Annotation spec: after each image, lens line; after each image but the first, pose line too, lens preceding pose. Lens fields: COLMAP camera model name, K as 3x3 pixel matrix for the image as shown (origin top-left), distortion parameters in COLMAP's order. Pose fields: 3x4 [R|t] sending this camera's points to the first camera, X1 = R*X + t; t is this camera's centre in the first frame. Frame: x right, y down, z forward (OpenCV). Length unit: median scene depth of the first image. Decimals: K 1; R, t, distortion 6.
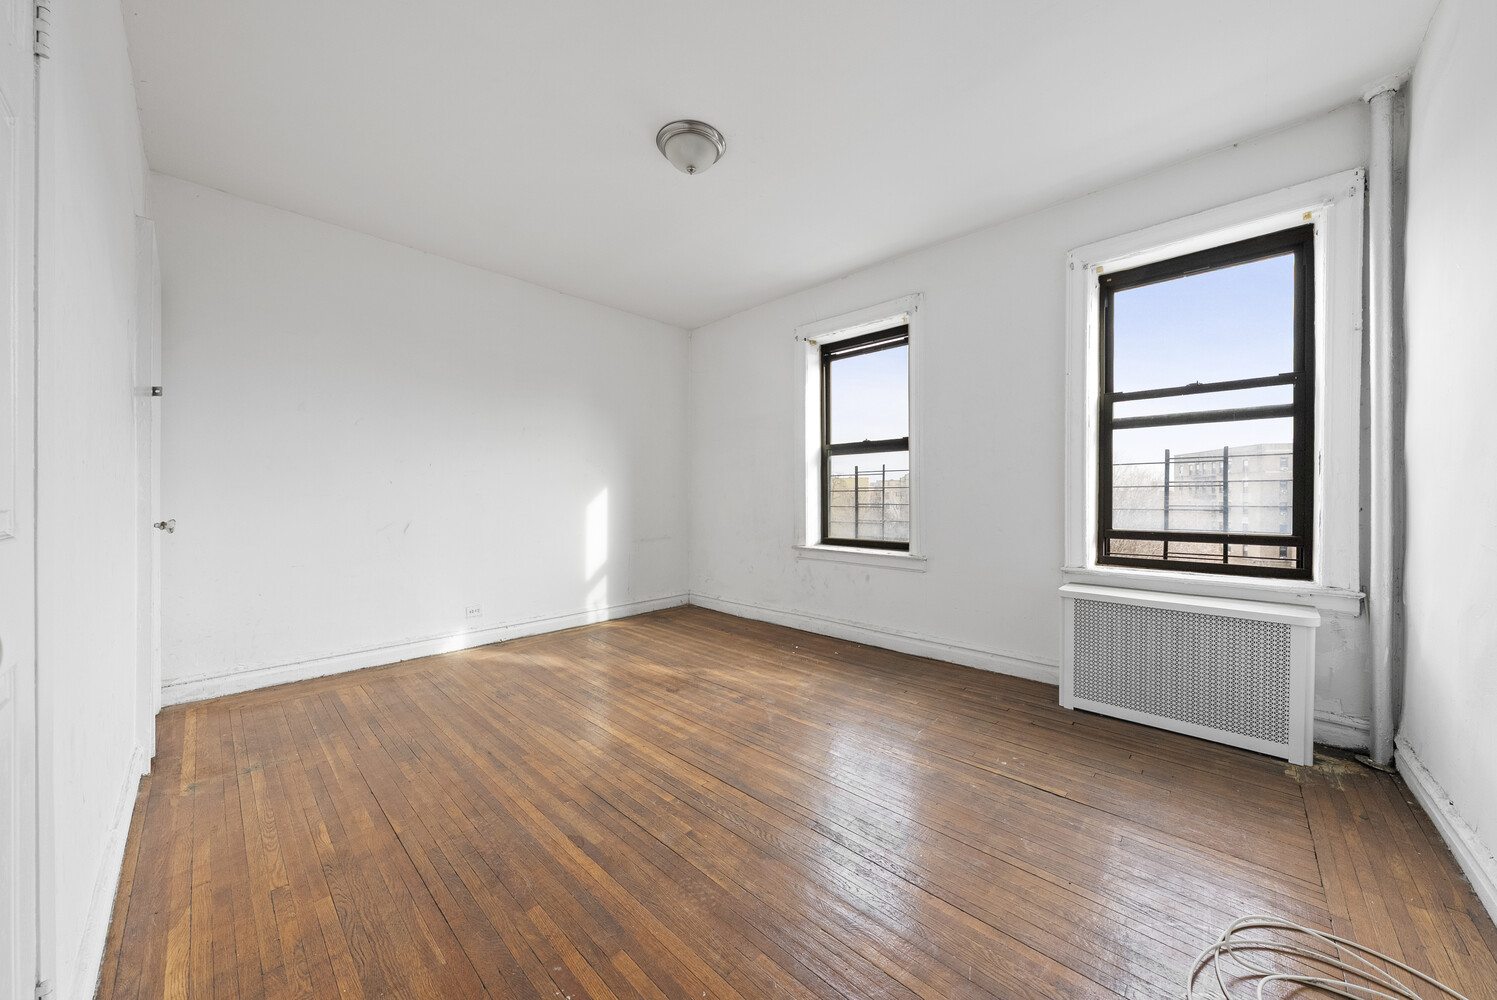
lens RADIAL K [[515.0, 0, 747.8], [0, 515.0, 493.8], [0, 0, 1]] dist [-0.000301, -0.000047]
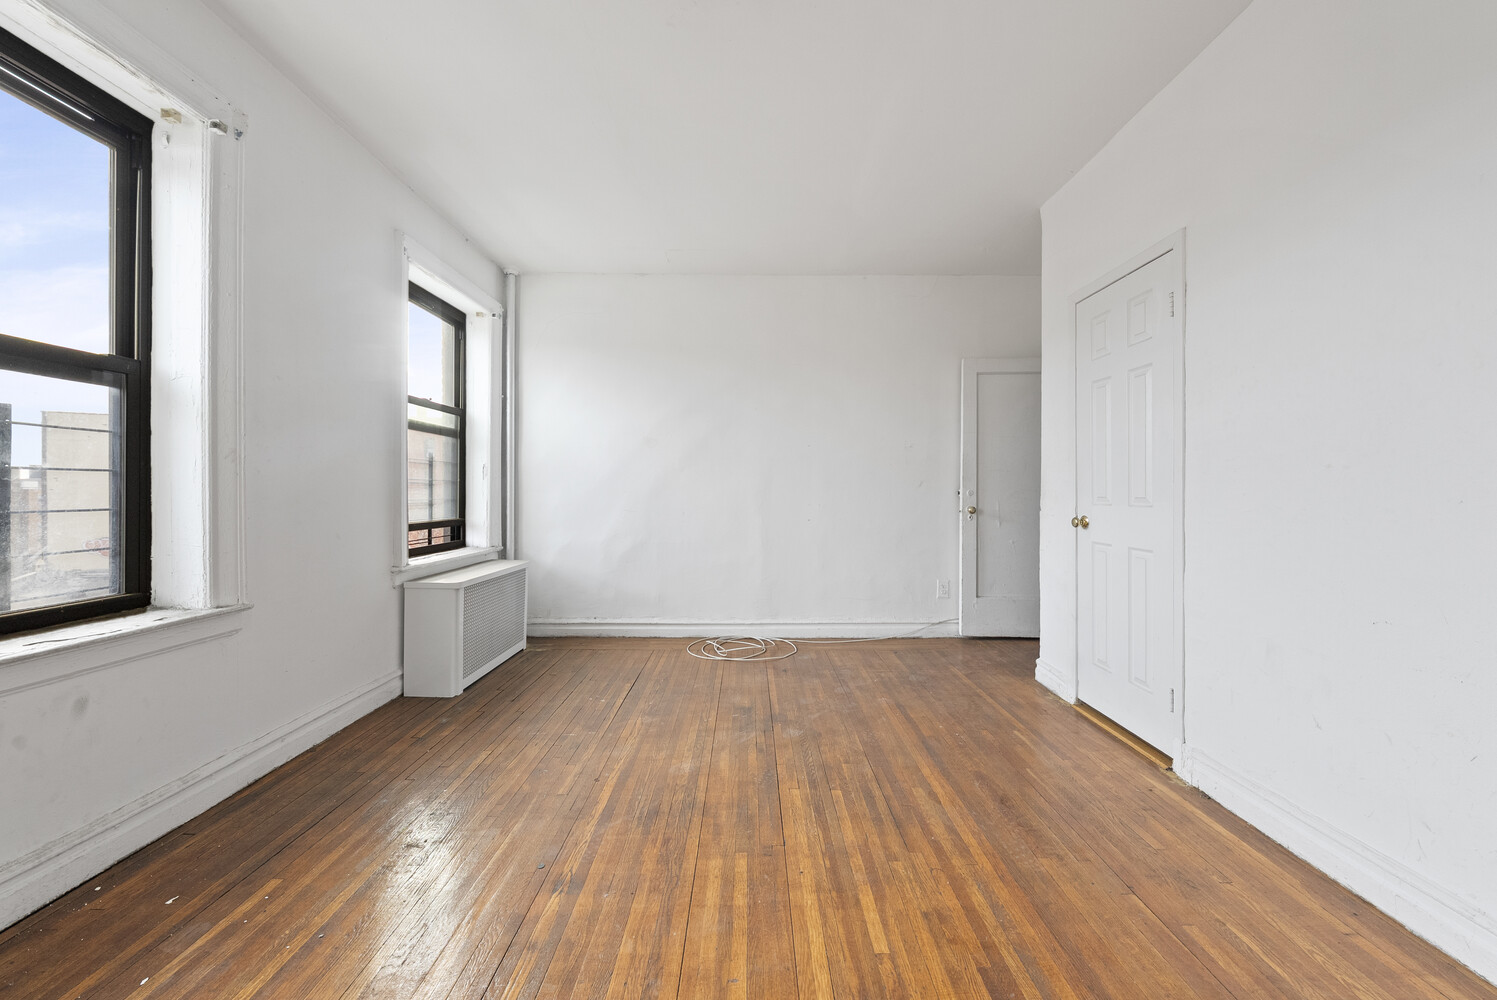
lens RADIAL K [[515.0, 0, 747.8], [0, 515.0, 493.8], [0, 0, 1]] dist [-0.000301, -0.000047]
pose [[-0.685532, -0.002773, 0.728037, -0.570820], [-0.005329, 0.999985, -0.001209, 0.006772], [-0.728023, -0.004708, -0.685537, 1.358032]]
